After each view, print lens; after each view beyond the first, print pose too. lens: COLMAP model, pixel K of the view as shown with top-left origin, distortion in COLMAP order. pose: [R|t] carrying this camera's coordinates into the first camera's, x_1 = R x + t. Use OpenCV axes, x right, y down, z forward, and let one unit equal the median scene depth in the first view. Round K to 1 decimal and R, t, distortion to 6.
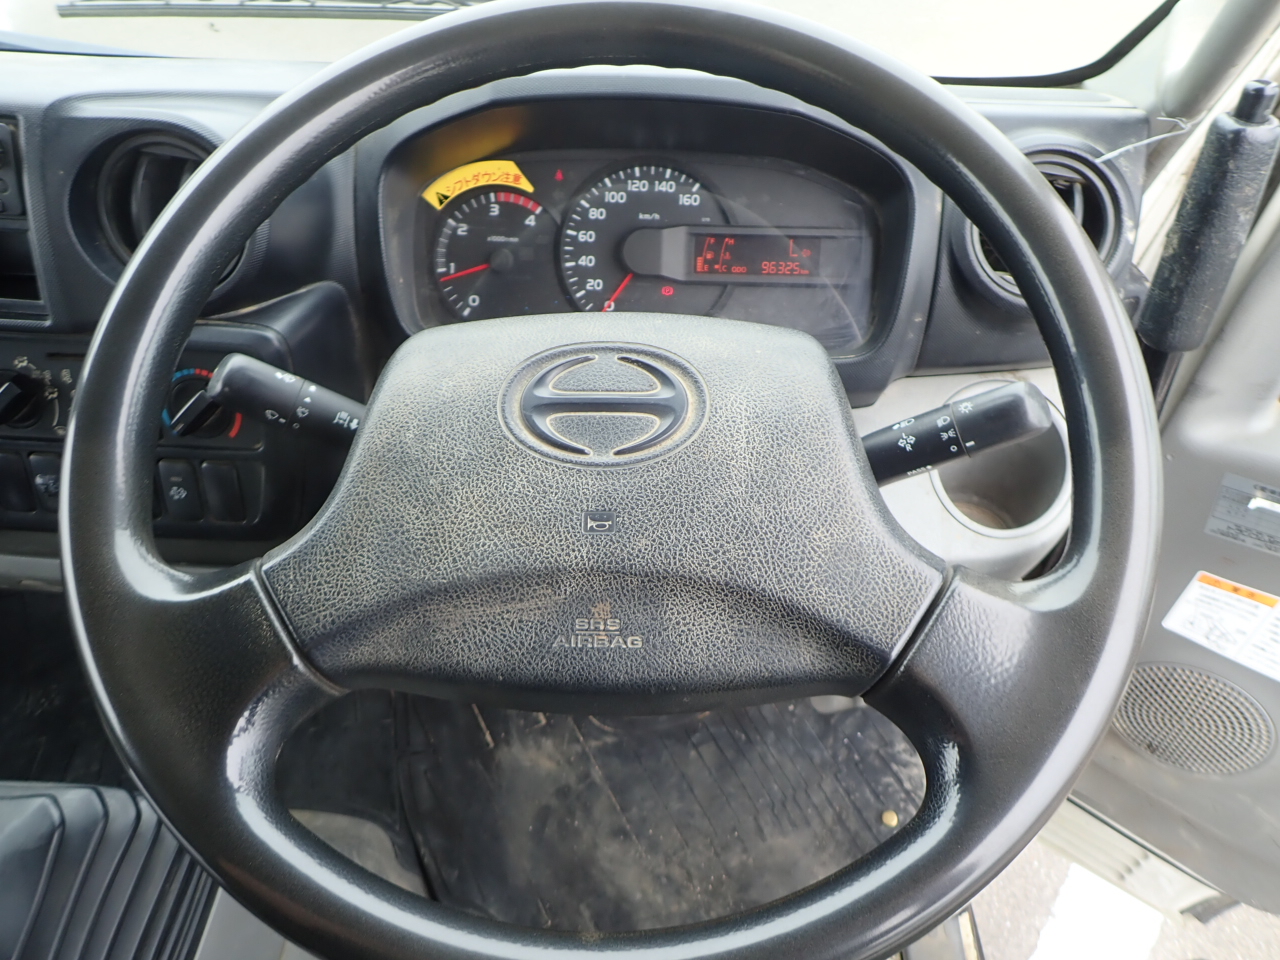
lens RADIAL K [[943.2, 0, 640.0], [0, 943.2, 480.0], [0, 0, 1]] dist [0.013589, 0.001512]
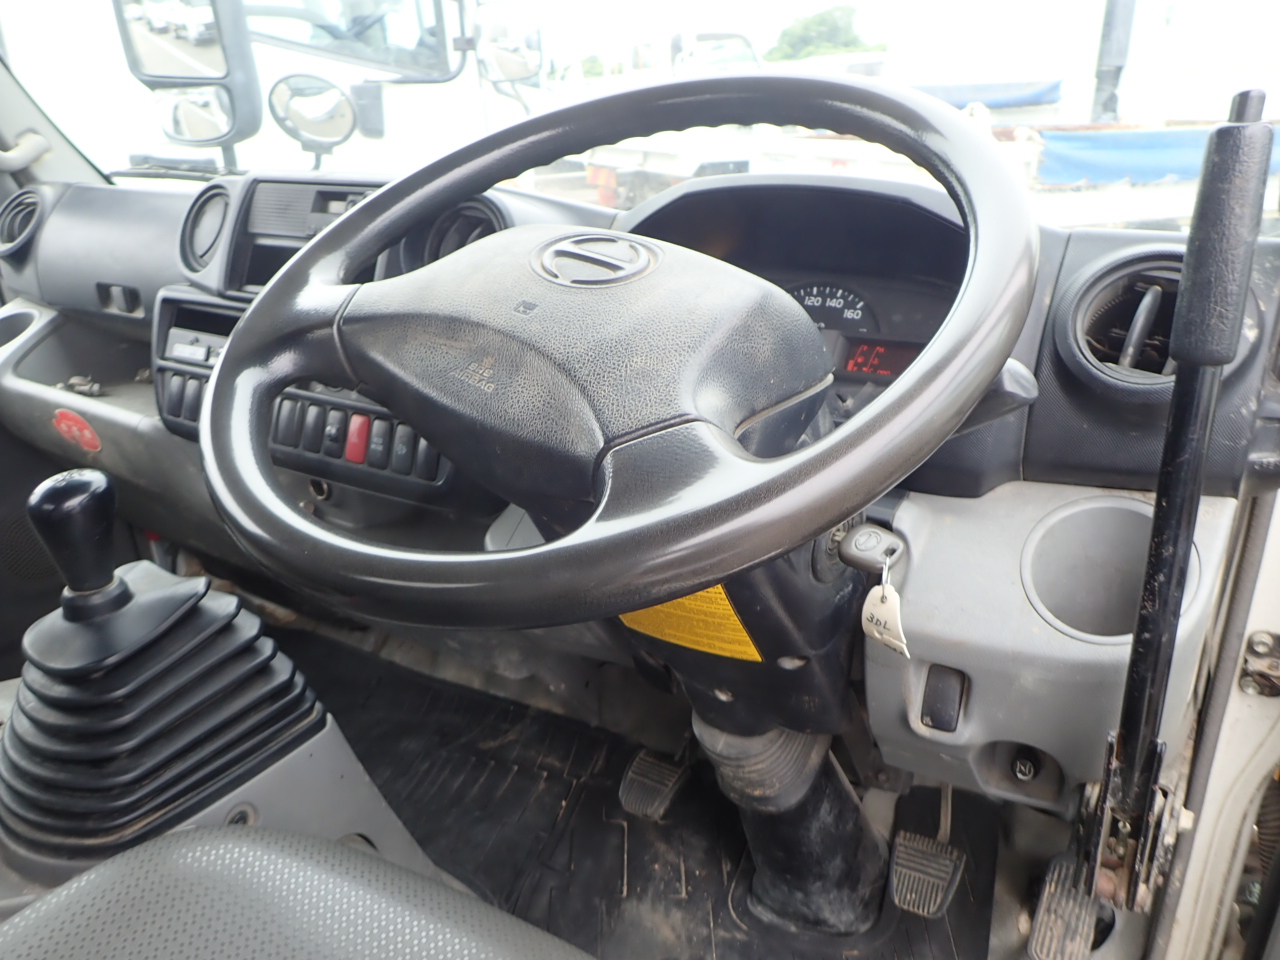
lens RADIAL K [[943.2, 0, 640.0], [0, 943.2, 480.0], [0, 0, 1]] dist [0.013589, 0.001512]
pose [[0.877018, 0.154138, -0.455061, 0.383257], [-0.322141, 0.891352, -0.318931, 0.339150], [0.356460, 0.426302, 0.831386, 0.030996]]
